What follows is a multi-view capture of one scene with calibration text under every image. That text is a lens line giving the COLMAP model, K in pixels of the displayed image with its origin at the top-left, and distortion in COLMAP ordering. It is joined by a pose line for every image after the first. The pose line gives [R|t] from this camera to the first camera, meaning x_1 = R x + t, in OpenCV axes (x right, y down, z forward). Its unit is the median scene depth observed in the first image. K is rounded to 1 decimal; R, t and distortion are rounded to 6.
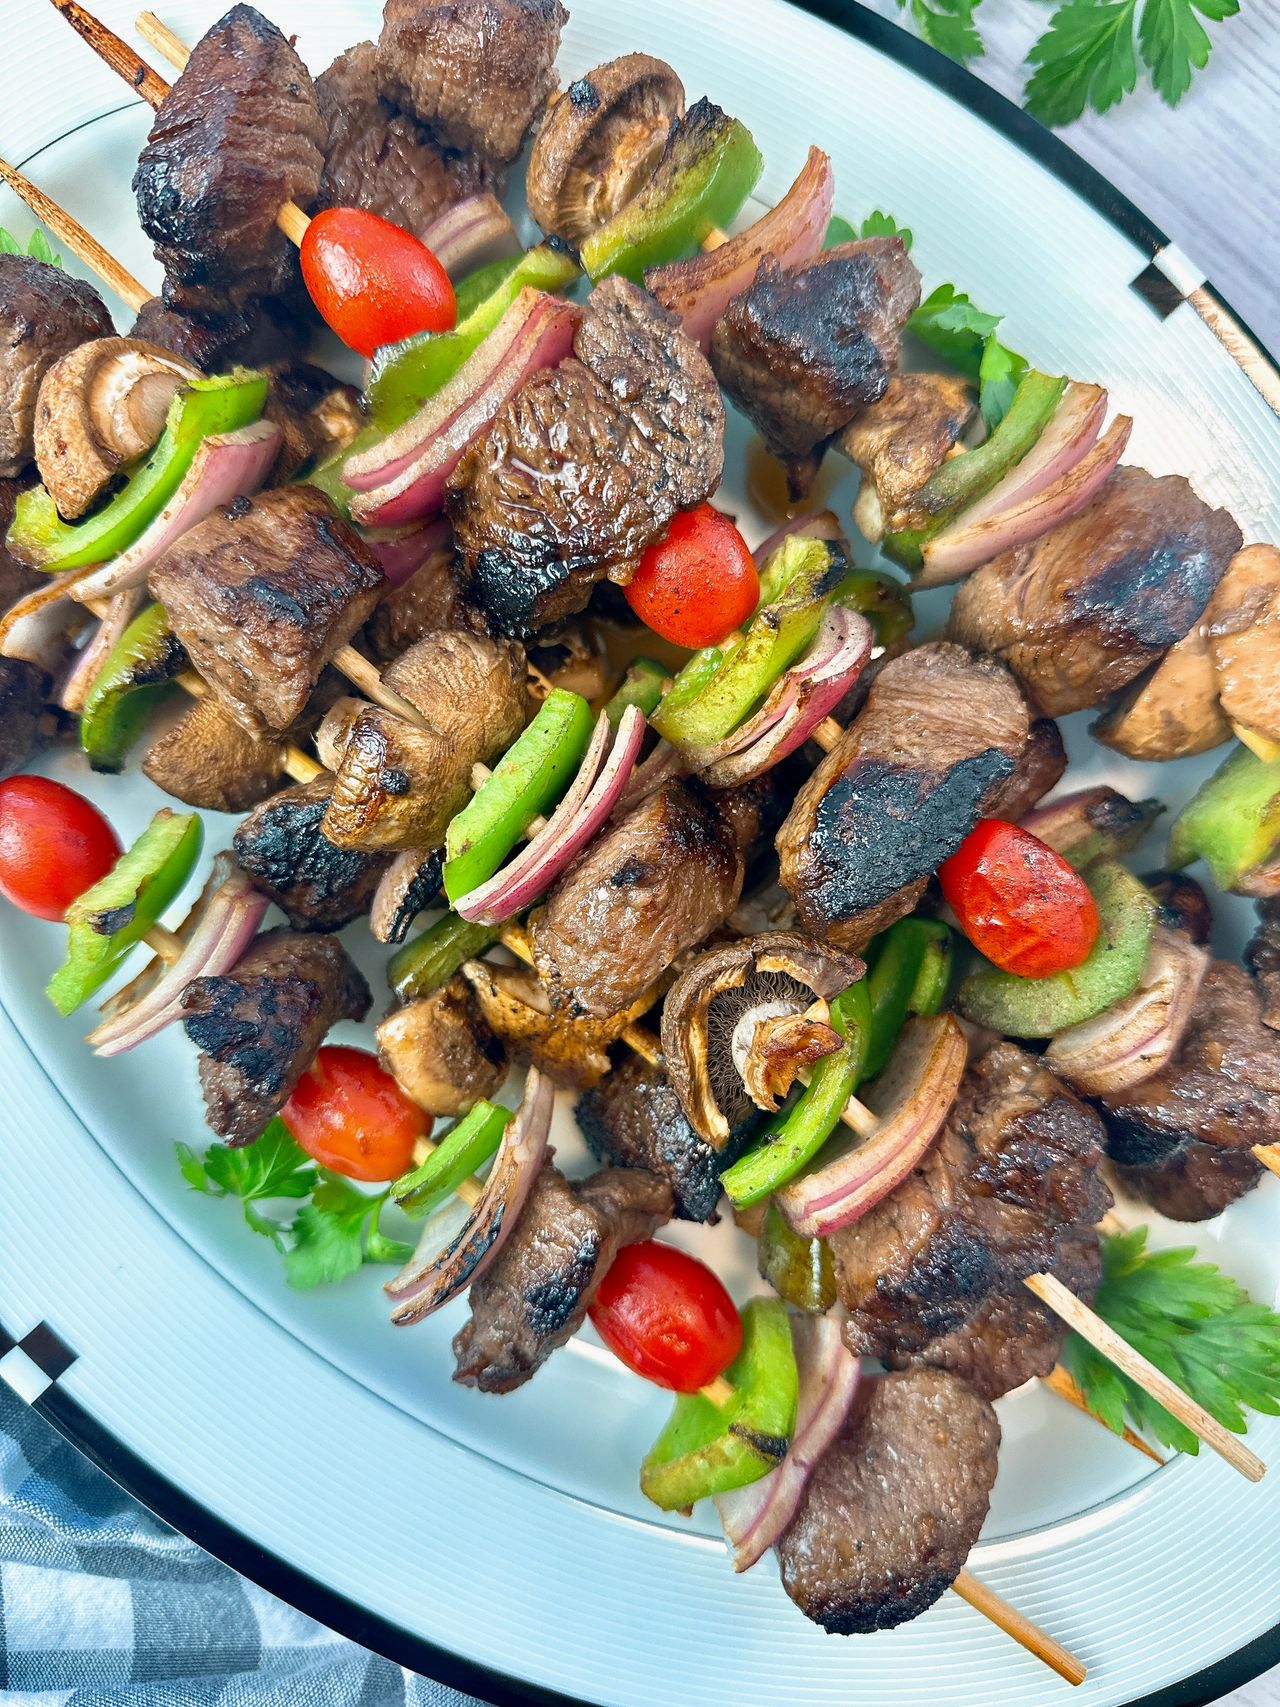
lens RADIAL K [[1217.8, 0, 640.7], [0, 1217.8, 812.5], [0, 0, 1]] dist [-0.034236, -0.001565]
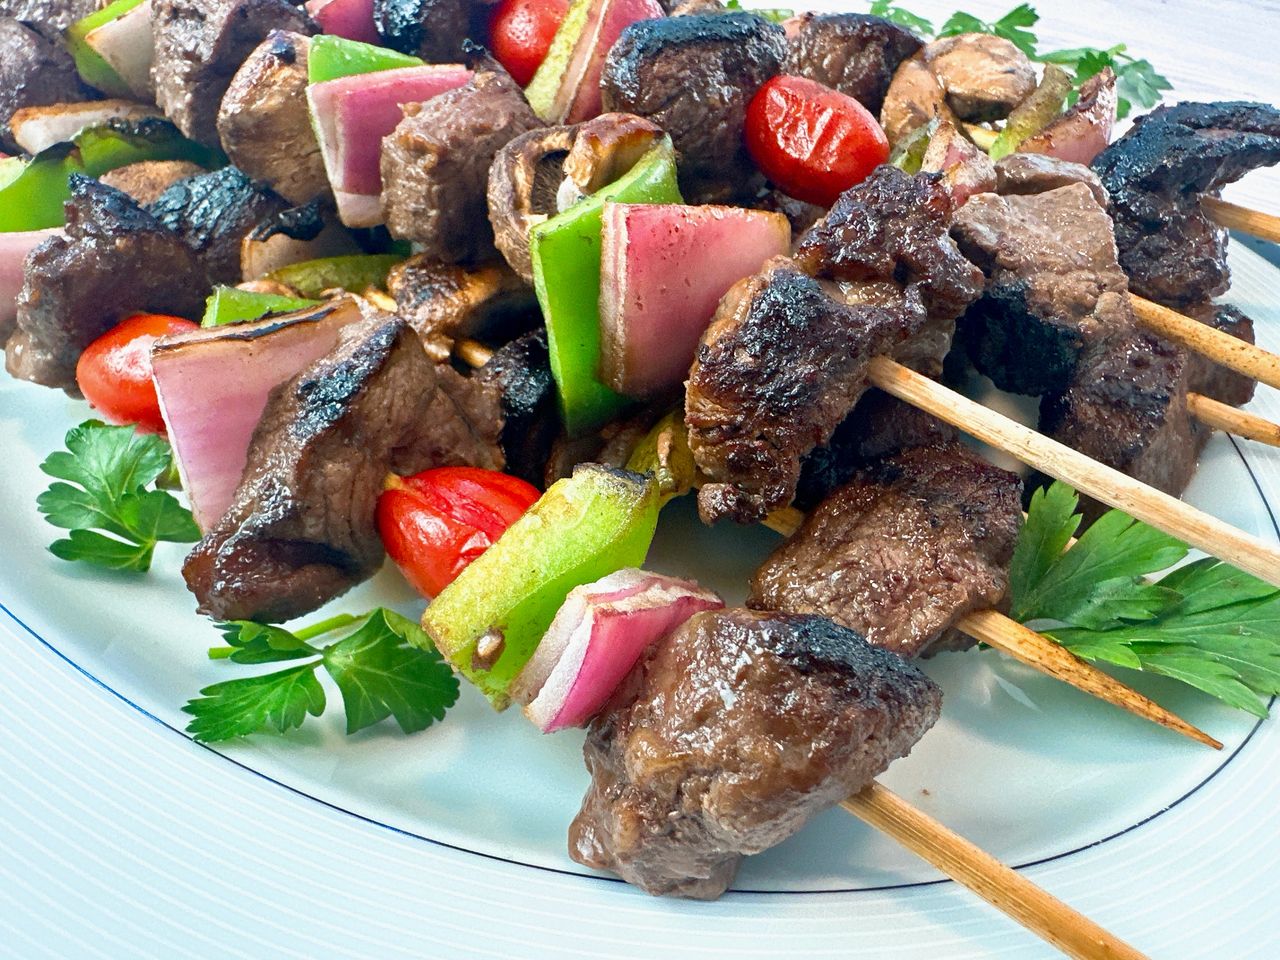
lens RADIAL K [[867.4, 0, 640.7], [0, 867.4, 529.4], [0, 0, 1]] dist [-0.002394, -0.005339]
pose [[0.999379, -0.007816, 0.034349, 0.115359], [0.027894, 0.771088, -0.636118, 0.858544], [-0.021514, 0.636681, 0.770827, 0.594794]]
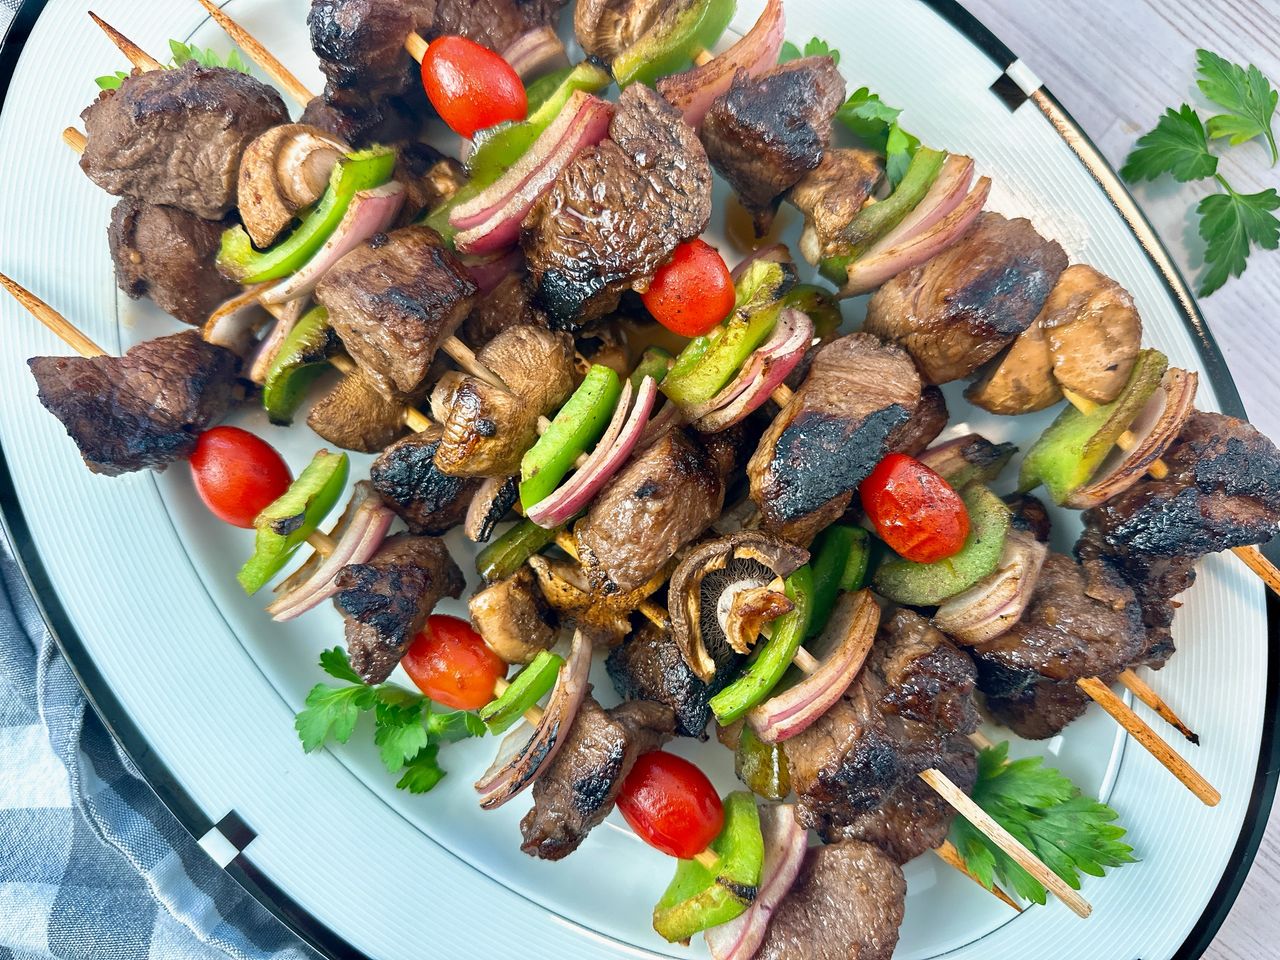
lens RADIAL K [[903.6, 0, 639.3], [0, 903.6, 455.0], [0, 0, 1]] dist [-0.002264, -0.047983]
pose [[1.000000, -0.000653, -0.000625, -0.016834], [0.000639, 0.999752, -0.022273, 0.030152], [0.000639, 0.022272, 0.999752, -0.079549]]
